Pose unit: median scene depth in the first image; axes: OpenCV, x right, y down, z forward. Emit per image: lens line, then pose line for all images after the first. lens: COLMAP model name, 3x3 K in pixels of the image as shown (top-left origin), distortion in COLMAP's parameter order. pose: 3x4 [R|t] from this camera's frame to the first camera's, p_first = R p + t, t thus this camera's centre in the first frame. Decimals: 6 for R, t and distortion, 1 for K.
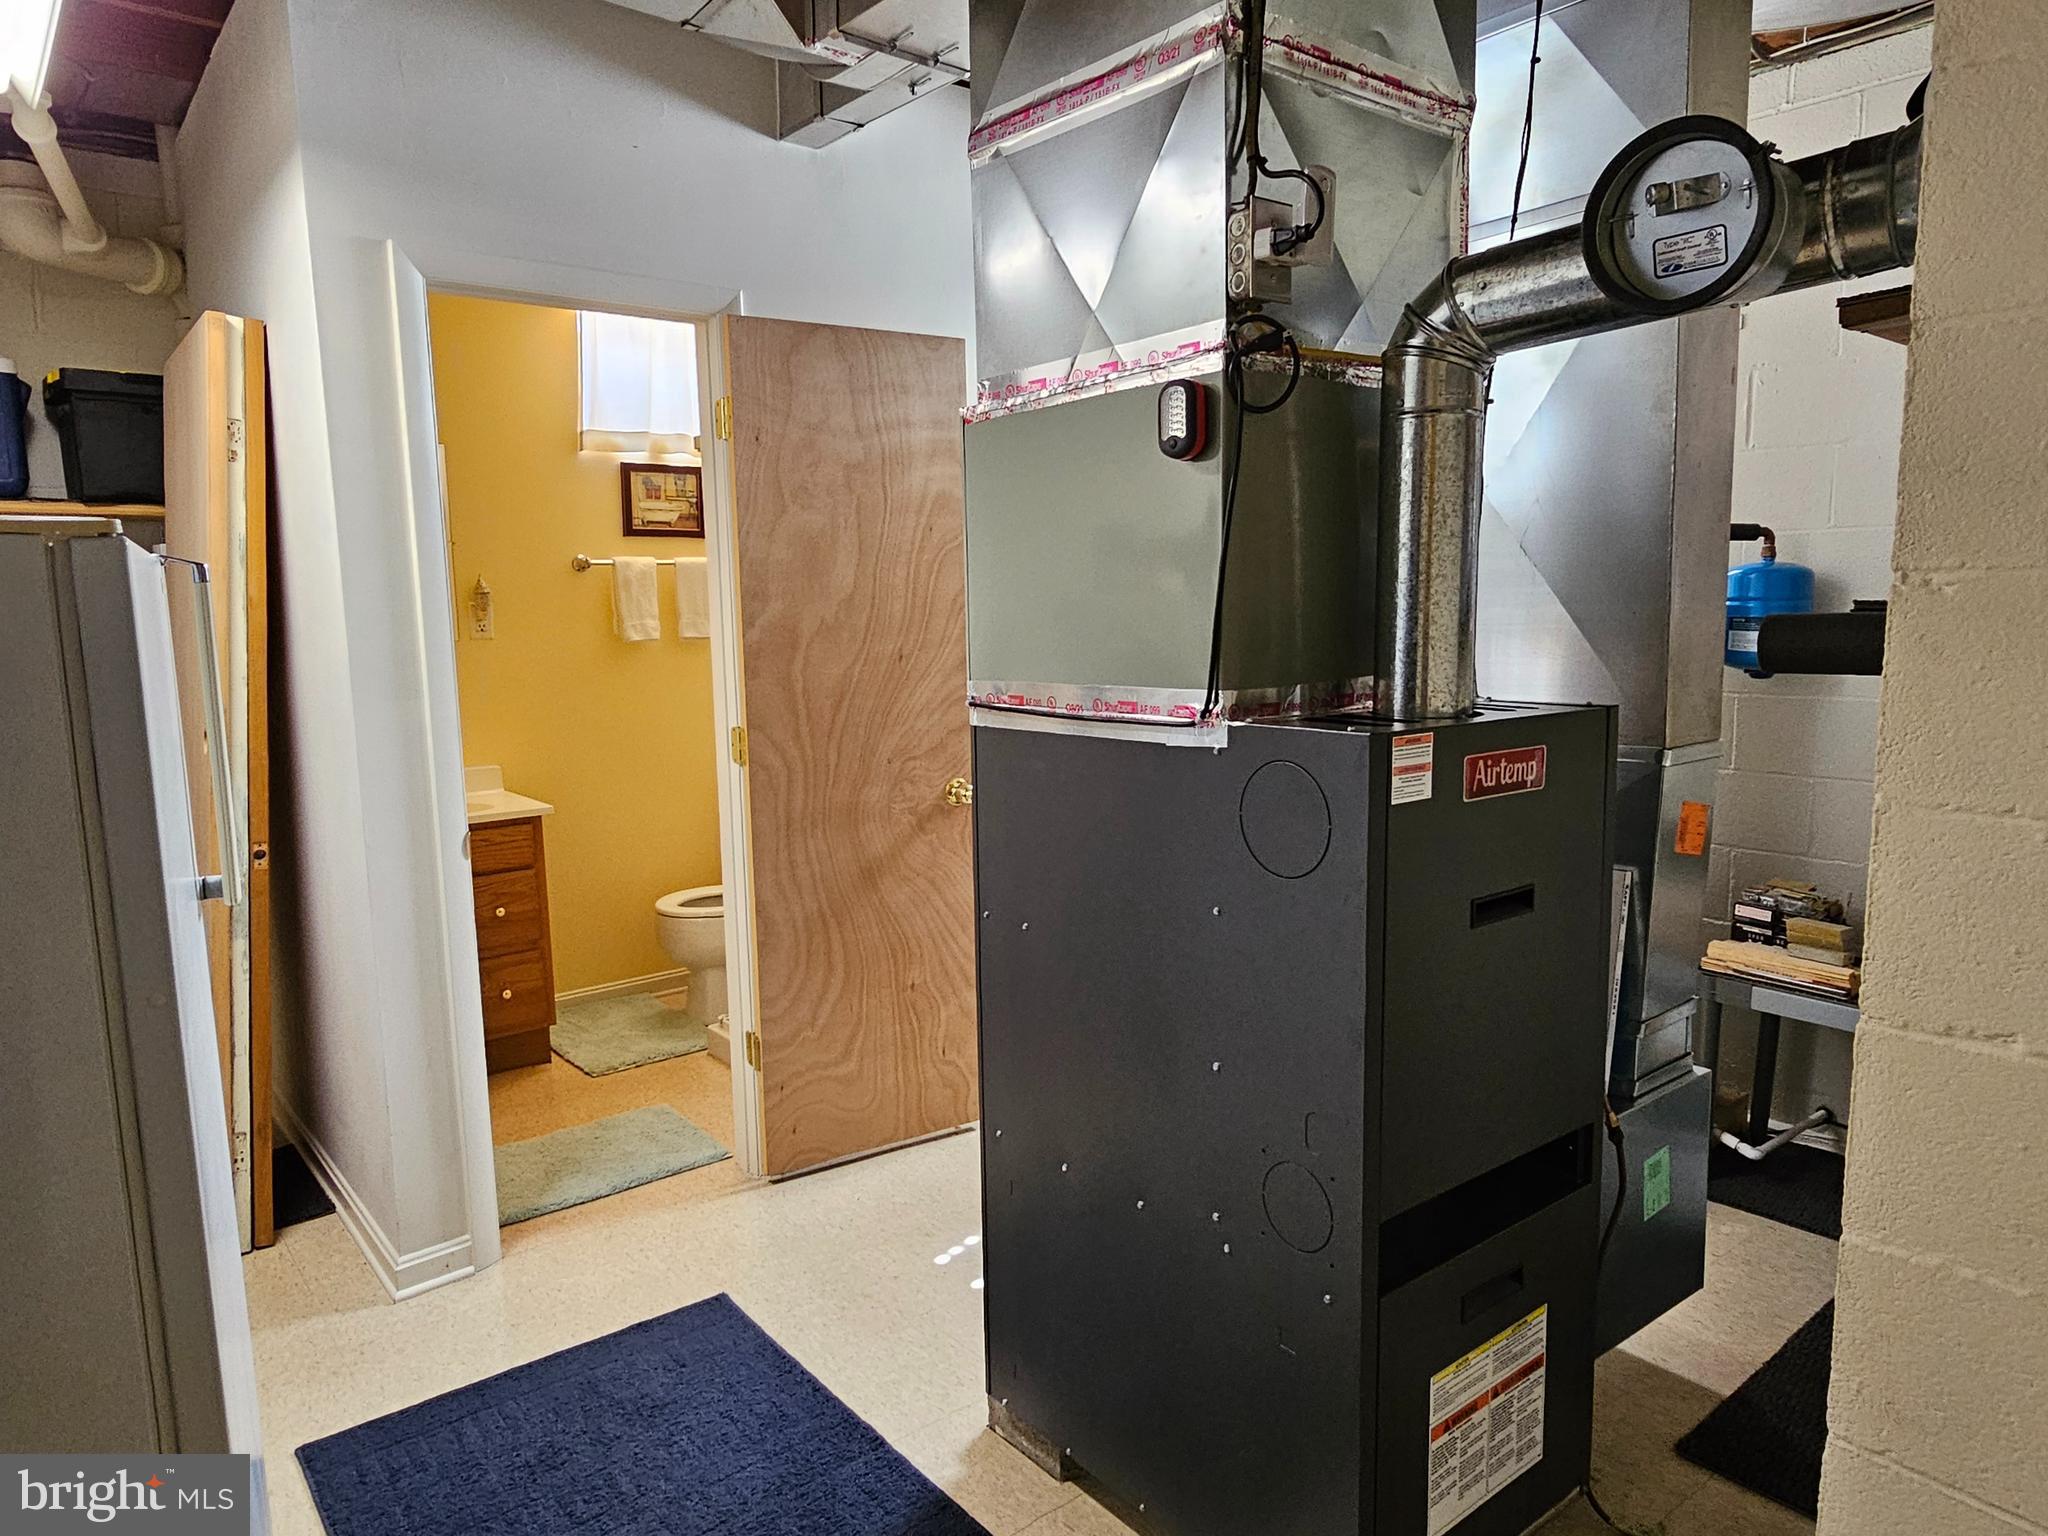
lens RADIAL K [[1311.4, 0, 1036.5], [0, 1311.4, 774.7], [0, 0, 1]] dist [-0.000280, -0.001030]
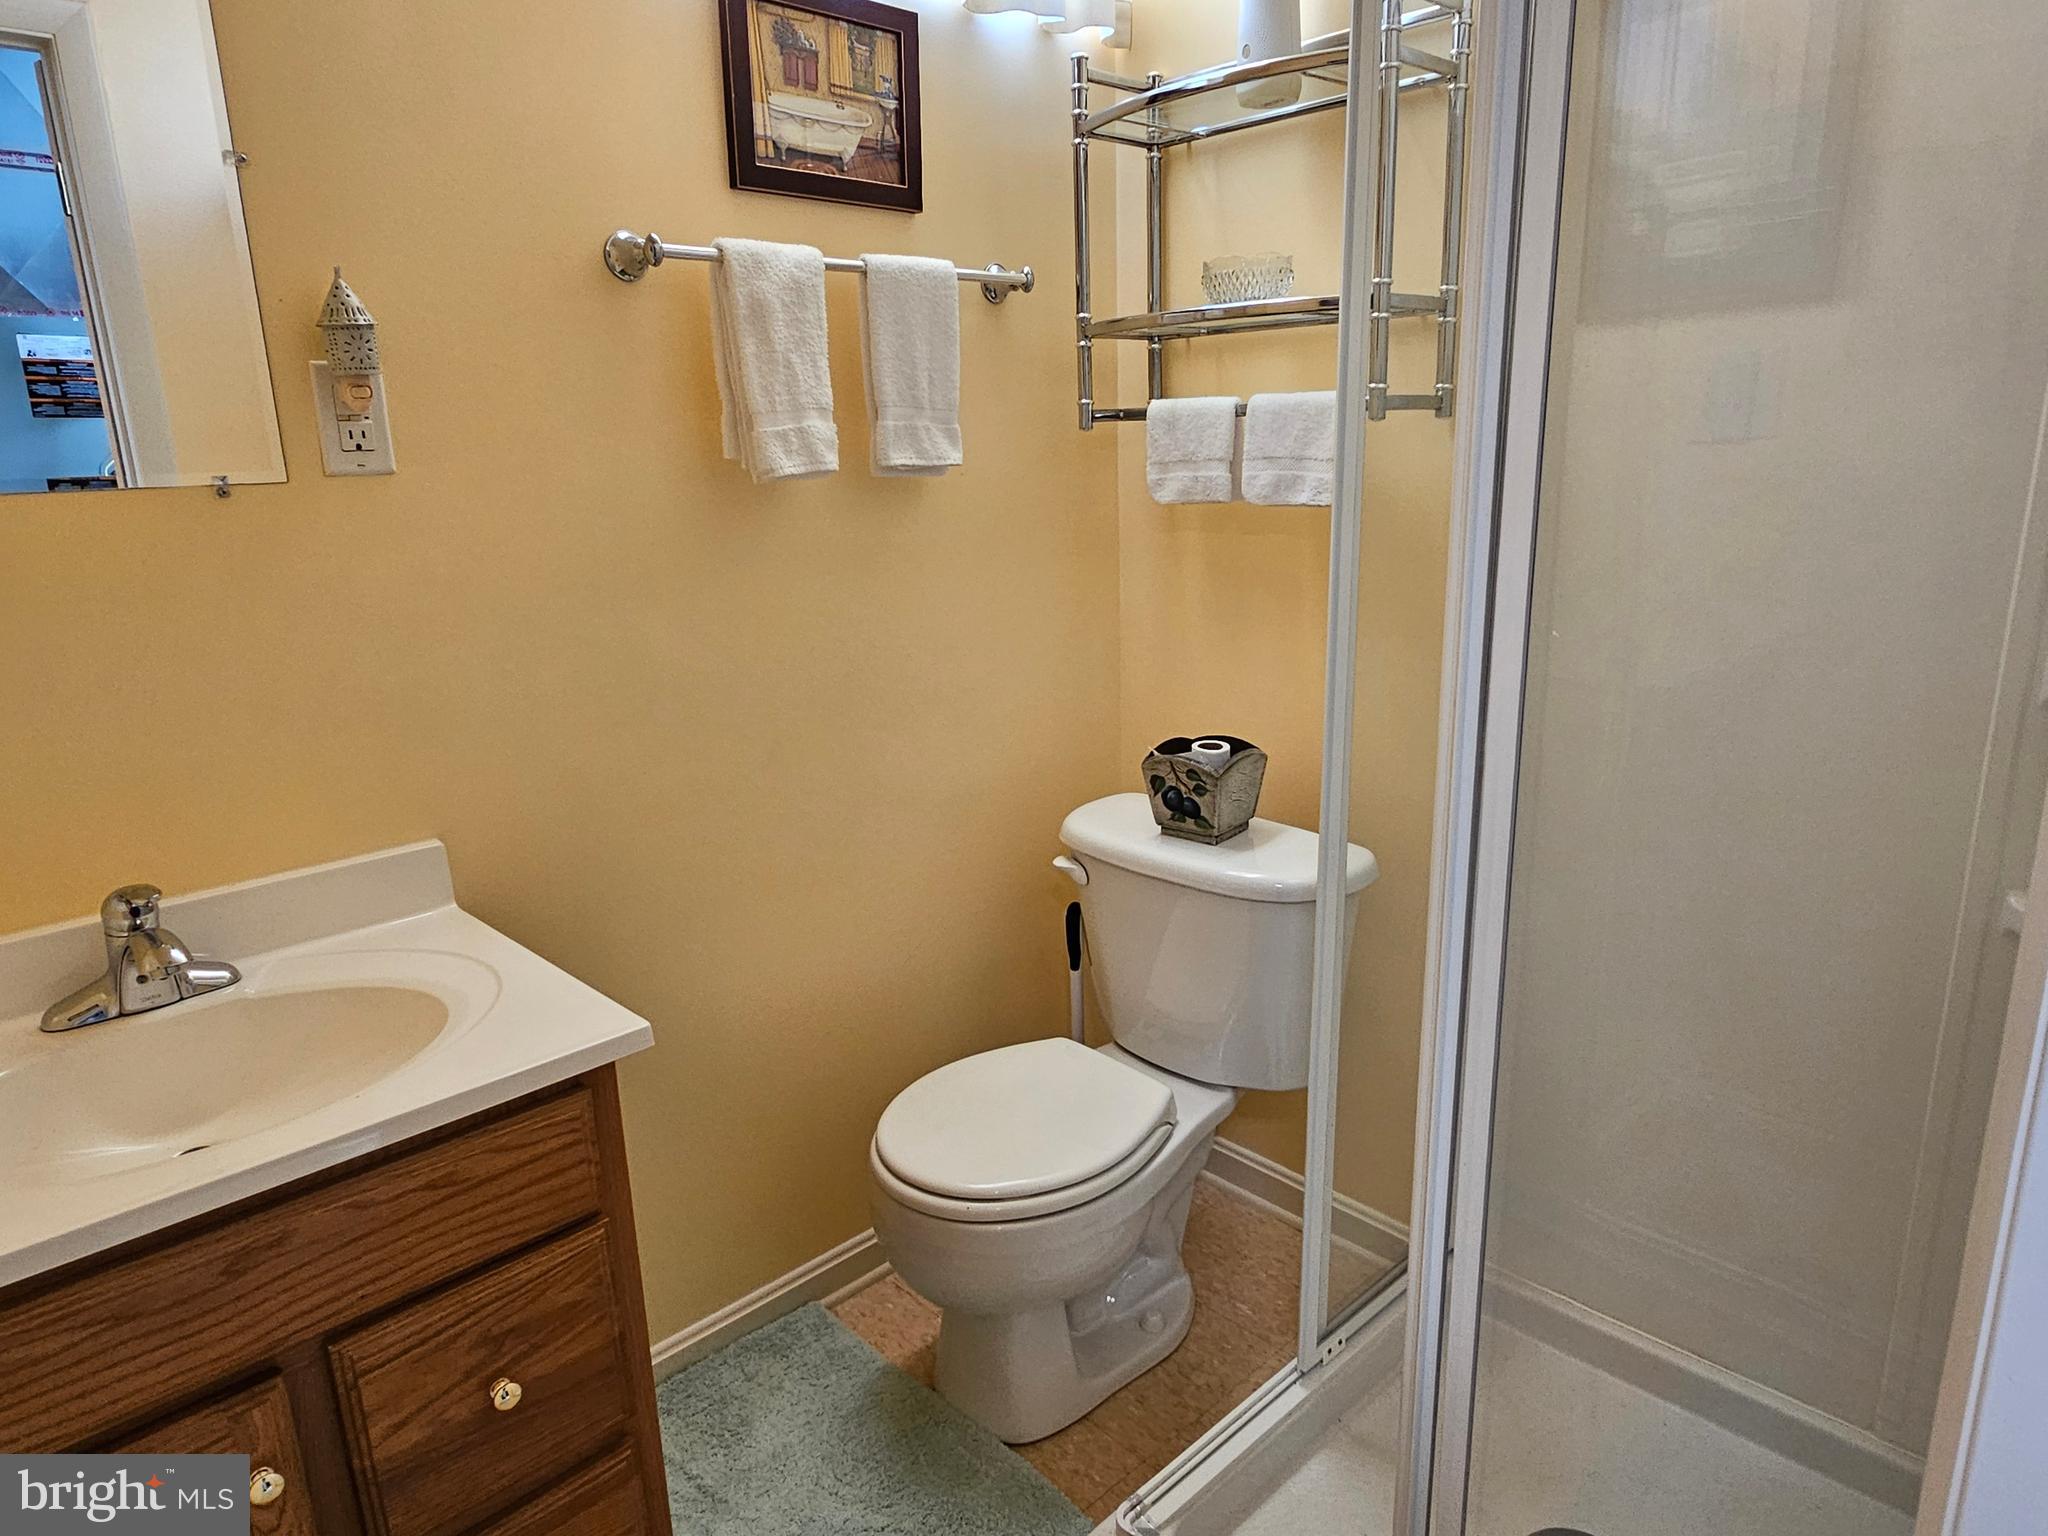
lens RADIAL K [[1311.4, 0, 1036.5], [0, 1311.4, 774.7], [0, 0, 1]] dist [-0.000280, -0.001030]
pose [[0.995872, -0.027107, 0.086630, -0.266327], [0.015943, 0.991768, 0.127051, -0.063502], [-0.089361, -0.125145, 0.988106, 0.608708]]
